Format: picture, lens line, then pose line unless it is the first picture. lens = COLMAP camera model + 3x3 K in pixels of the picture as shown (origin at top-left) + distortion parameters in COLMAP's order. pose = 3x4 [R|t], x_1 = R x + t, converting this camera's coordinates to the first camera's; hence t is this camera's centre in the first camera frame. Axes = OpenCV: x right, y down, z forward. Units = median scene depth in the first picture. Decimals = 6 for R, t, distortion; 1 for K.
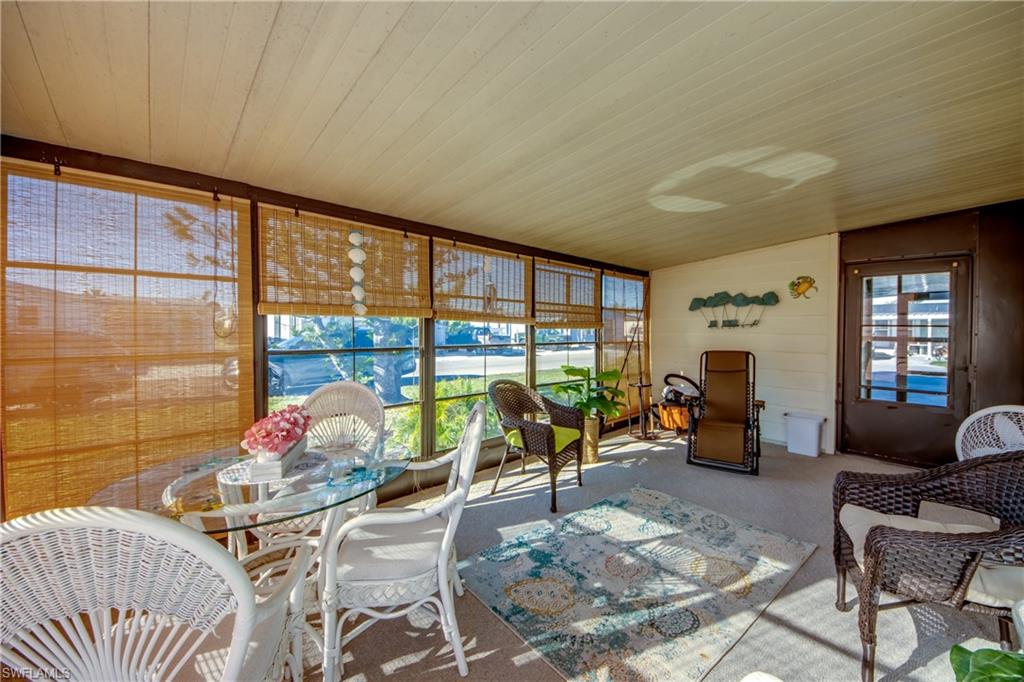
lens RADIAL K [[392.0, 0, 508.9], [0, 392.0, 345.4], [0, 0, 1]] dist [0.061051, -0.034709]
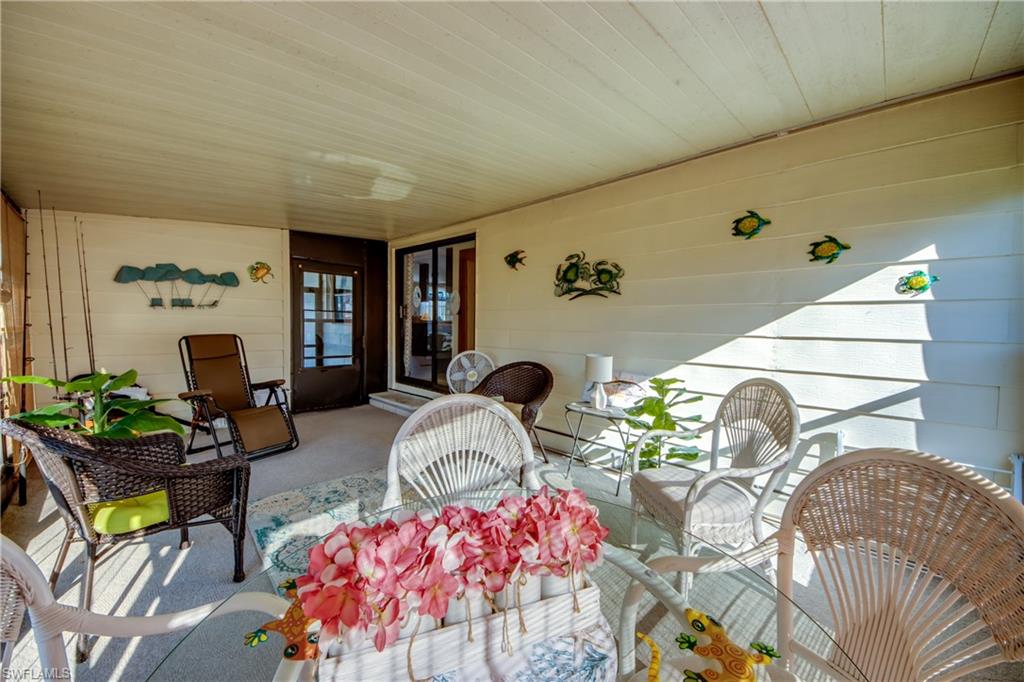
lens RADIAL K [[392.0, 0, 508.9], [0, 392.0, 345.4], [0, 0, 1]] dist [0.061051, -0.034709]
pose [[-0.058930, -0.063634, 0.996232, -0.607740], [0.026455, 0.997516, 0.065281, -0.003760], [-0.997912, 0.030203, -0.057100, 0.632292]]
